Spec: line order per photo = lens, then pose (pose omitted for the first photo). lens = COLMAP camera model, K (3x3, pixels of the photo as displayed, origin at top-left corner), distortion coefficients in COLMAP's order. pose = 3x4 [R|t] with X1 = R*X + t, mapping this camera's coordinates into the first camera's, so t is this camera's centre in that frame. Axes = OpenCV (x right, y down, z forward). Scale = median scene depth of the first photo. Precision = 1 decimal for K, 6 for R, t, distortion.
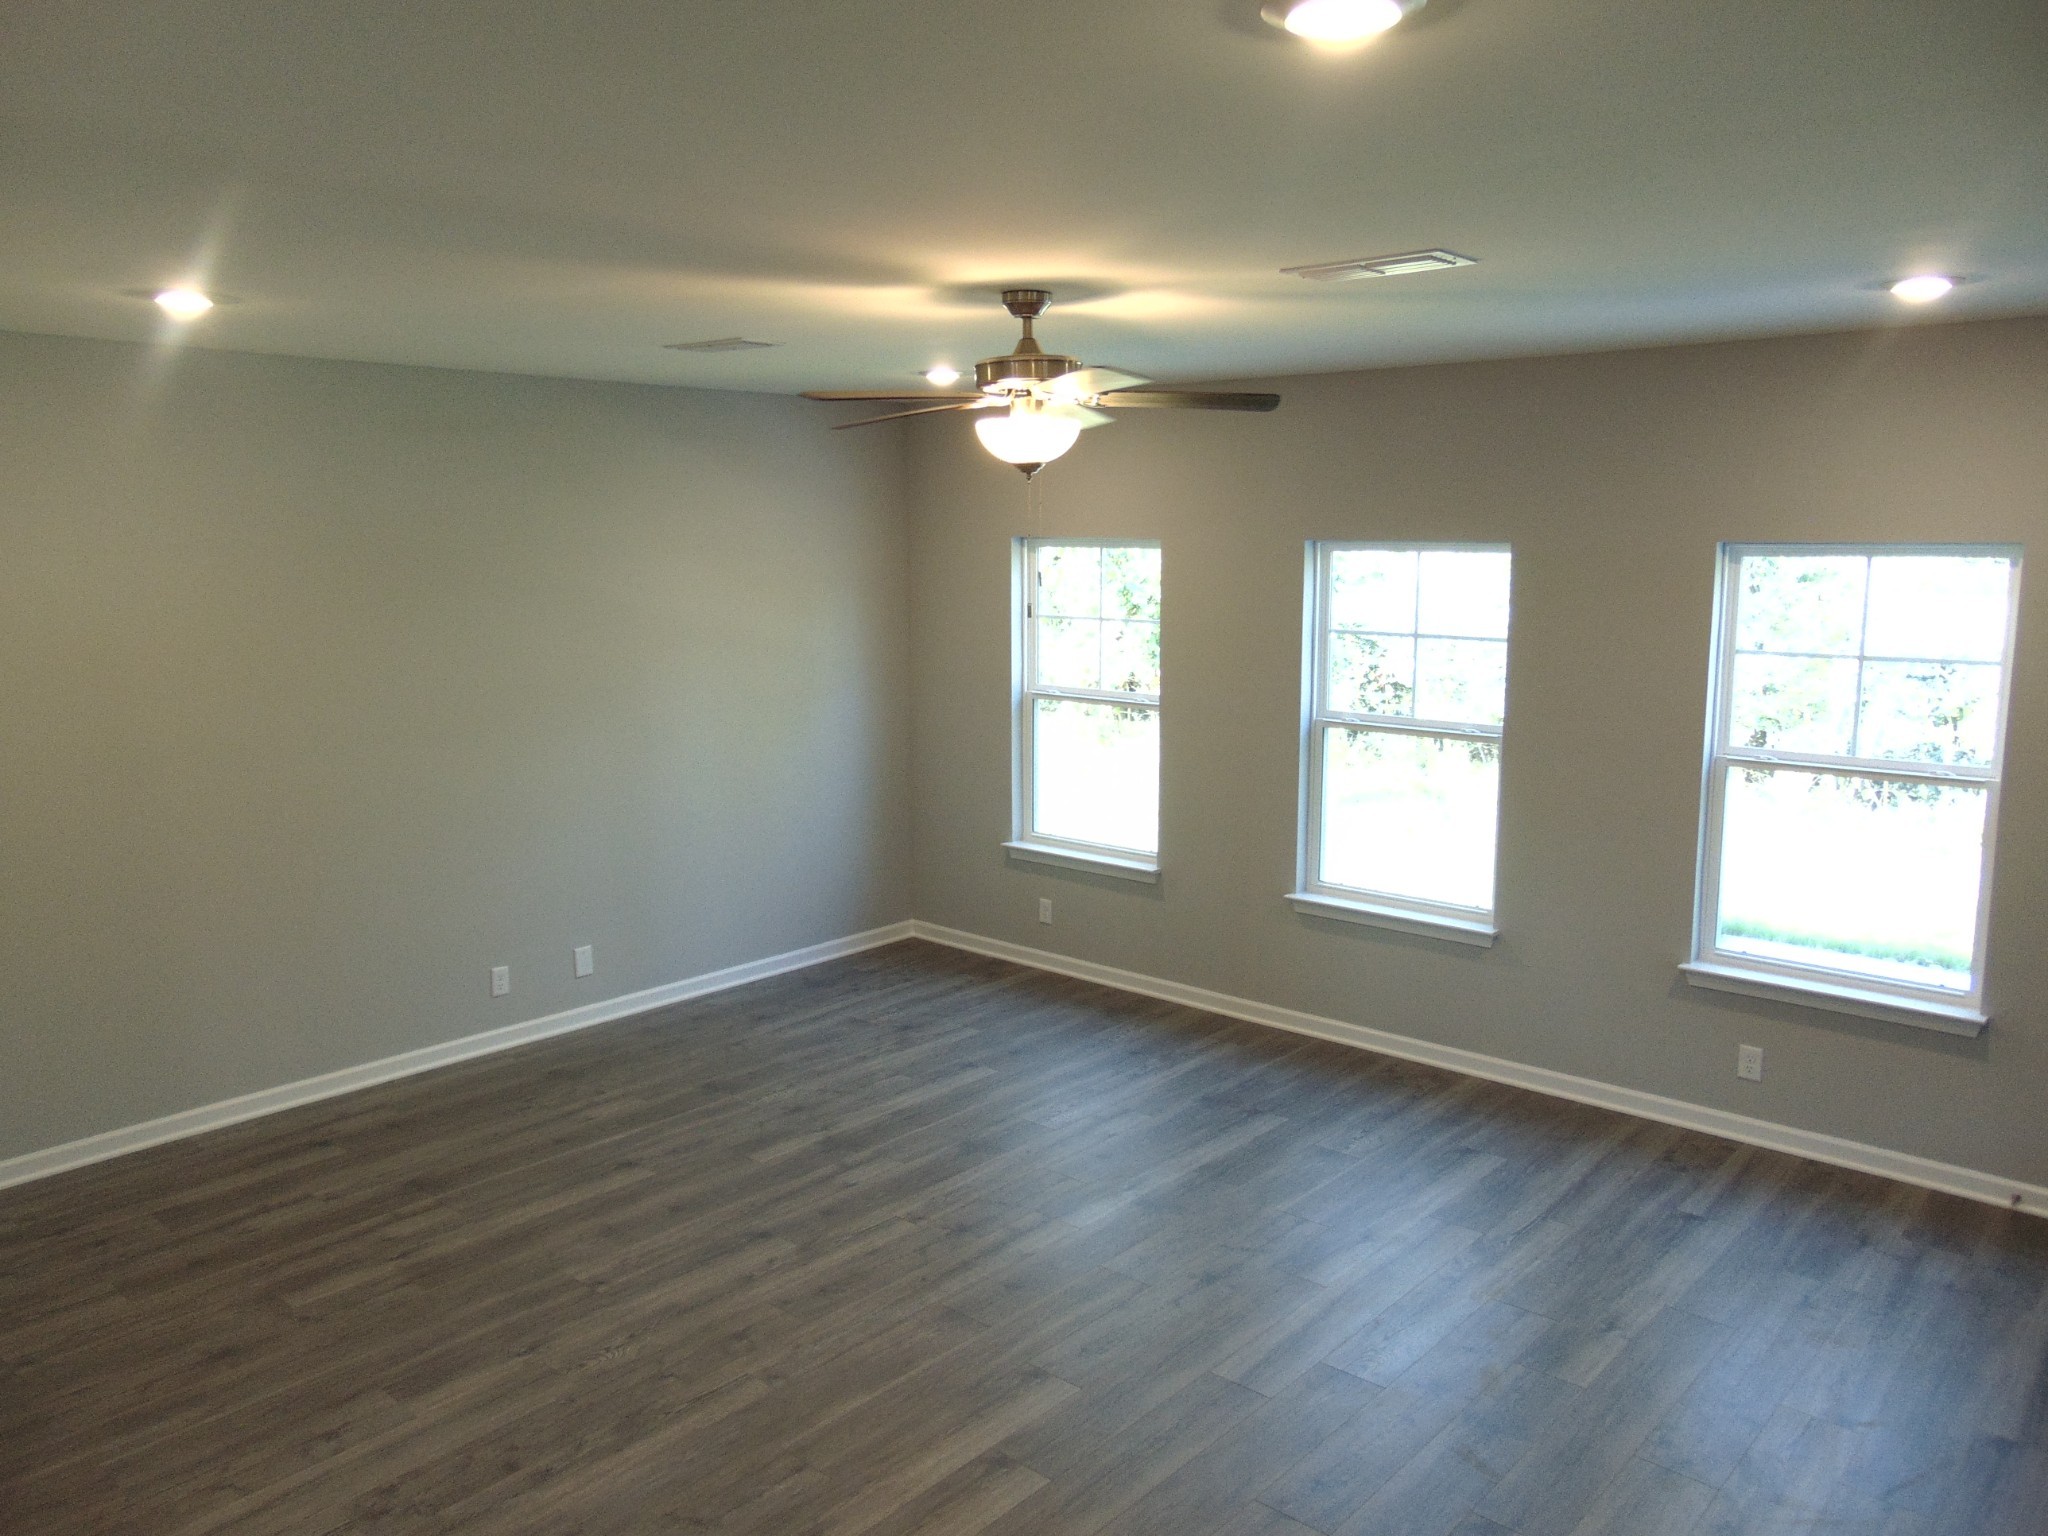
lens RADIAL K [[1564.4, 0, 1024.0], [0, 1564.4, 768.0], [0, 0, 1]] dist [0.050510, 0.001656]
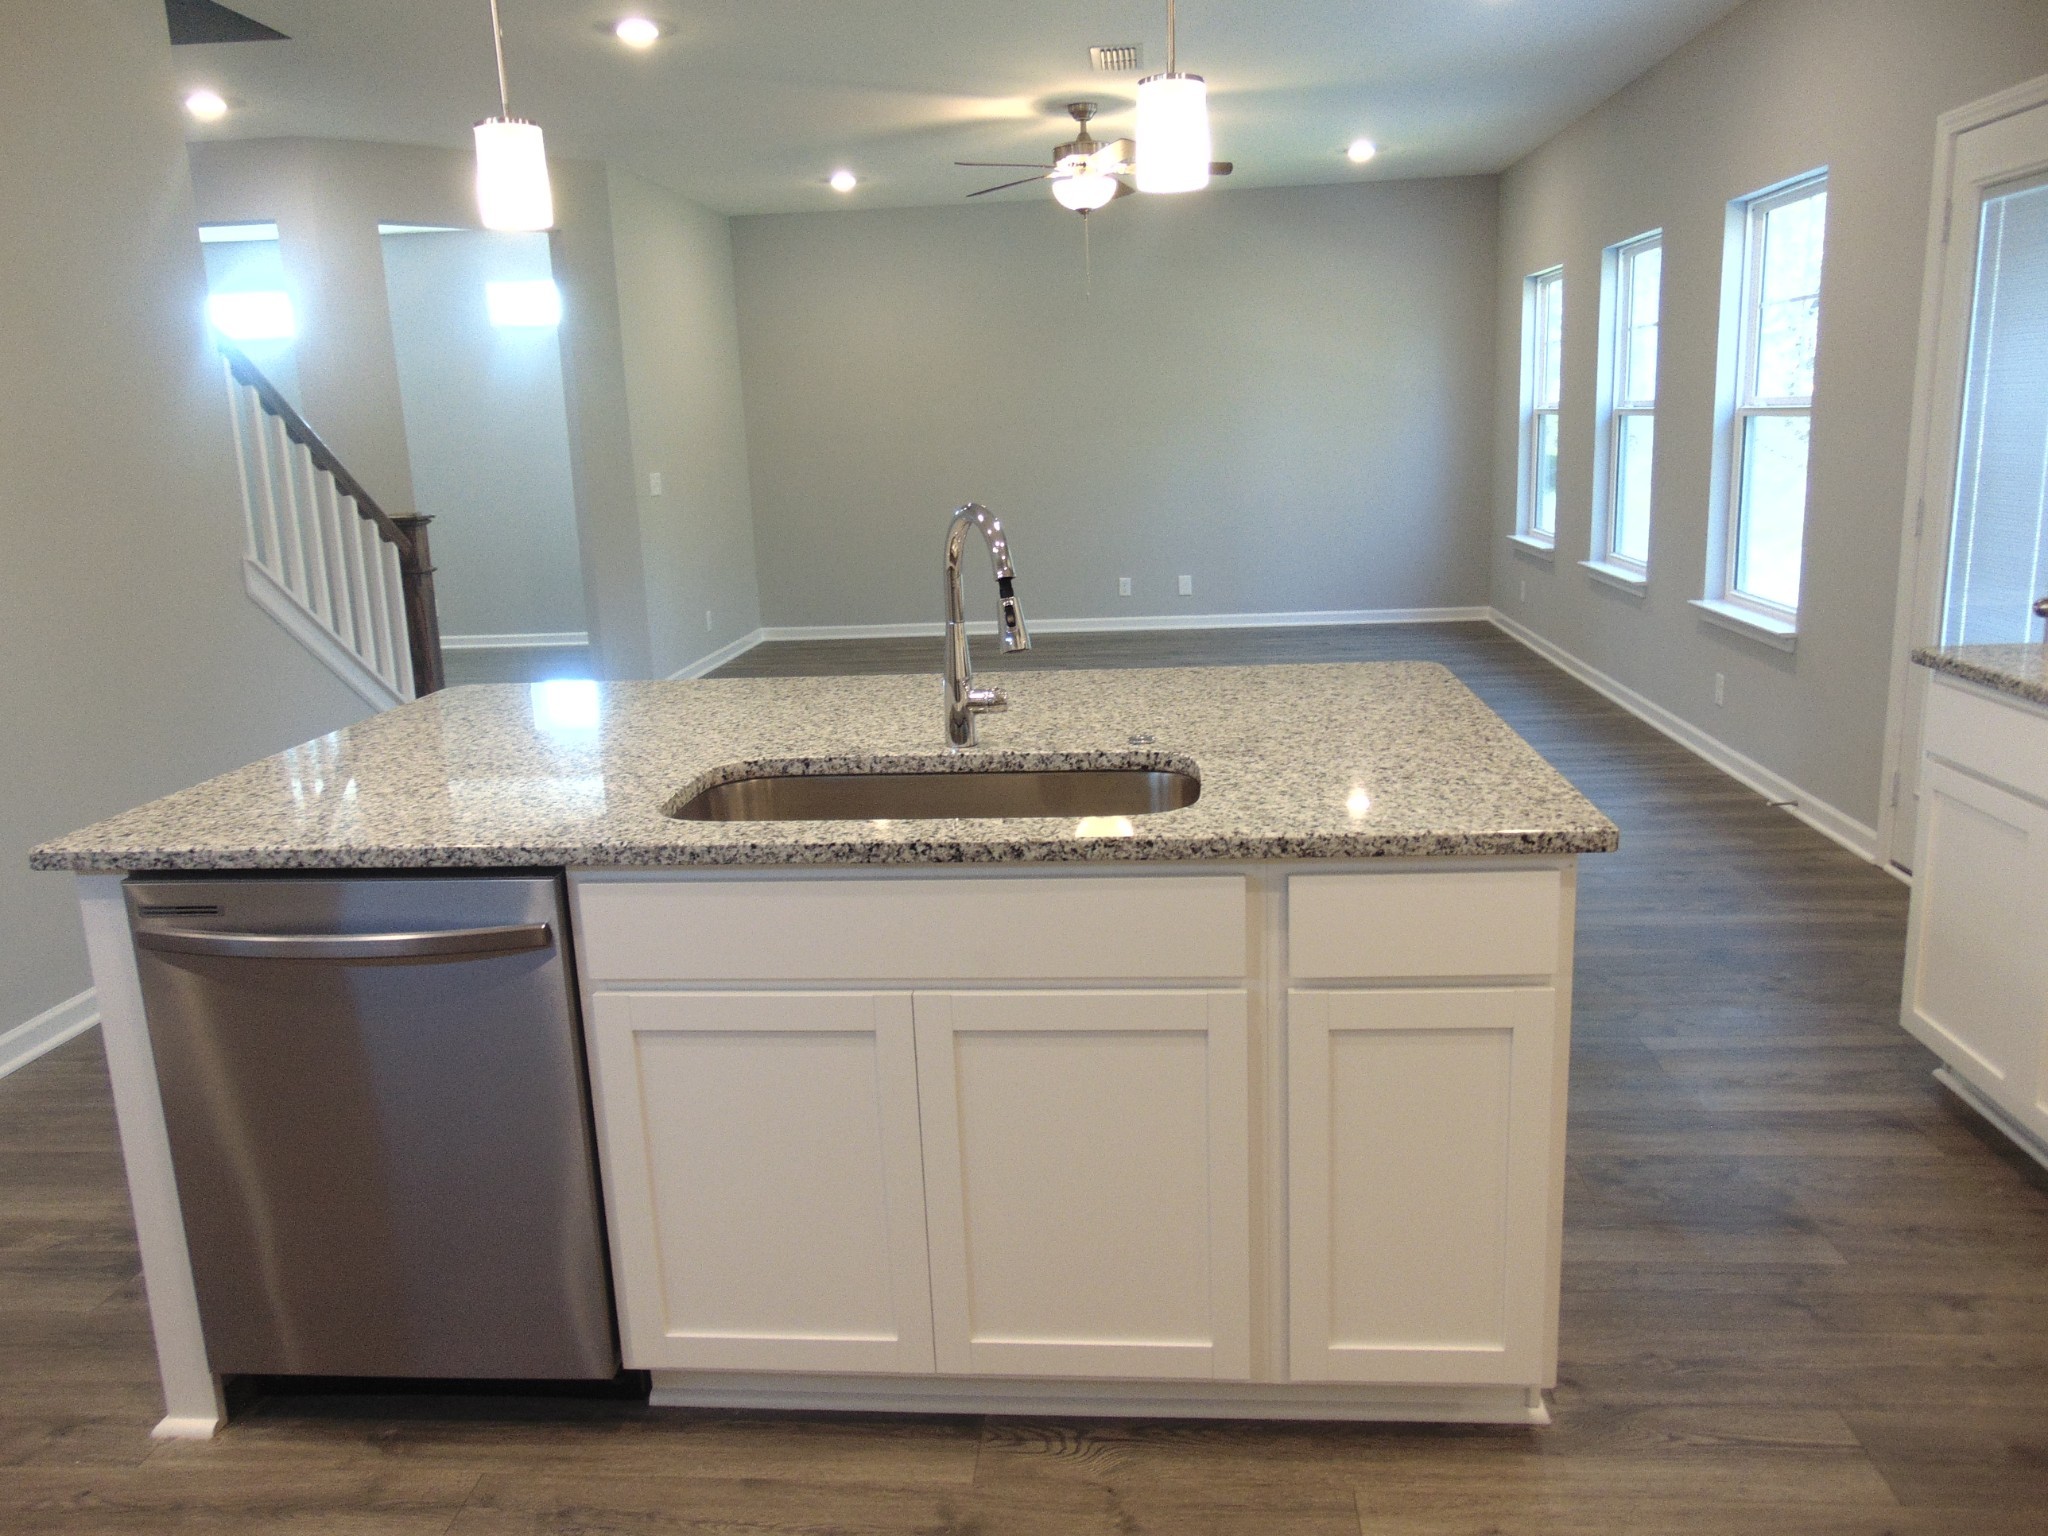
lens RADIAL K [[1525.7, 0, 1024.0], [0, 1525.7, 768.0], [0, 0, 1]] dist [-0.023160, 0.052532]
pose [[0.617559, 0.160429, -0.769989, 1.196337], [-0.085788, 0.986875, 0.136812, 0.163928], [0.781832, -0.018434, 0.623217, -0.073630]]
